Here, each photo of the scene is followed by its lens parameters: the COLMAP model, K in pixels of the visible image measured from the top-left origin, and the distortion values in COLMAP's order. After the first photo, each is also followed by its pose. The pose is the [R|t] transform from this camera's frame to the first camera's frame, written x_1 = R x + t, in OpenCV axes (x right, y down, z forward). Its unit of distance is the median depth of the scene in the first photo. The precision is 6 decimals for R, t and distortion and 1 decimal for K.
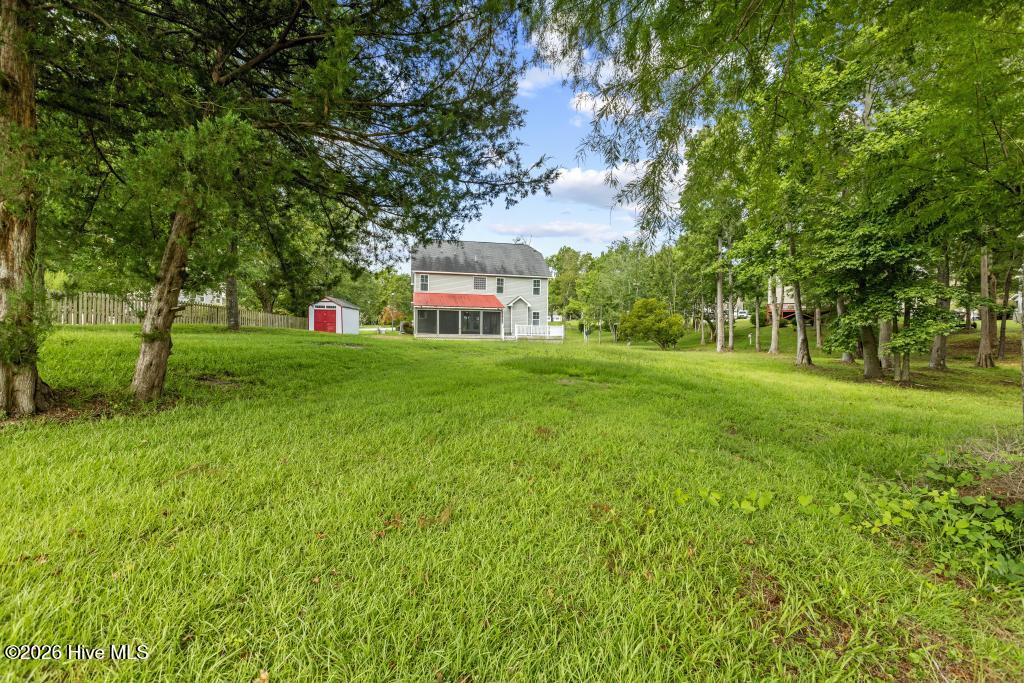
lens RADIAL K [[456.0, 0, 512.6], [0, 456.0, 339.5], [0, 0, 1]] dist [0.002428, 0.000546]
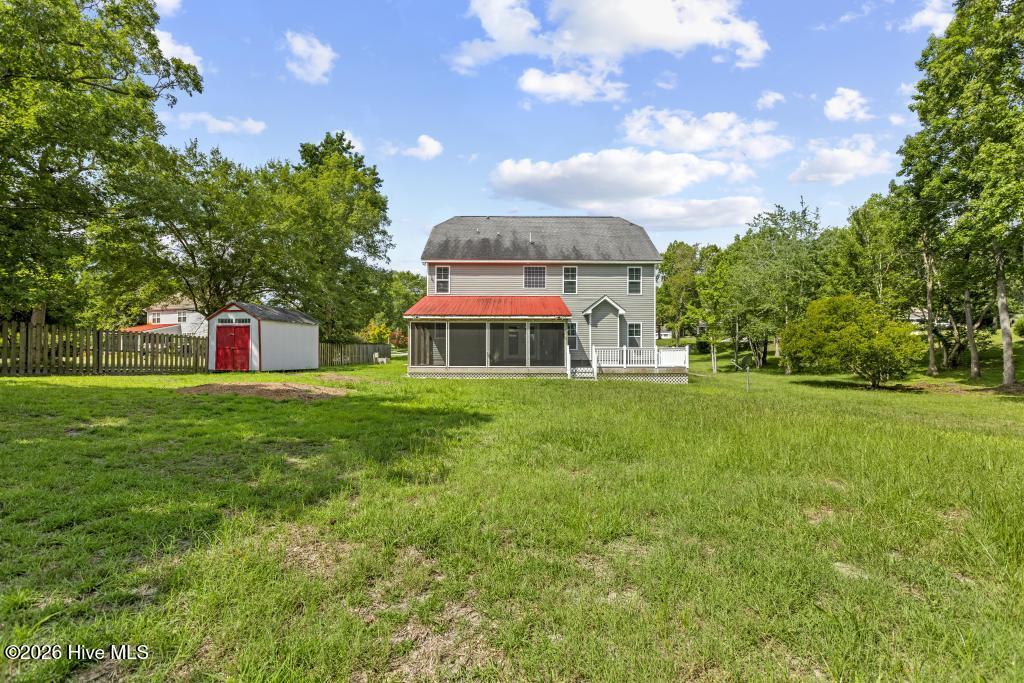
lens RADIAL K [[456.0, 0, 514.5], [0, 456.0, 341.1], [0, 0, 1]] dist [0.002428, 0.000546]
pose [[0.975844, -0.016800, -0.217822, 0.029351], [0.008358, 0.999180, -0.039623, -0.016779], [0.218309, 0.036846, 0.975184, 0.407987]]
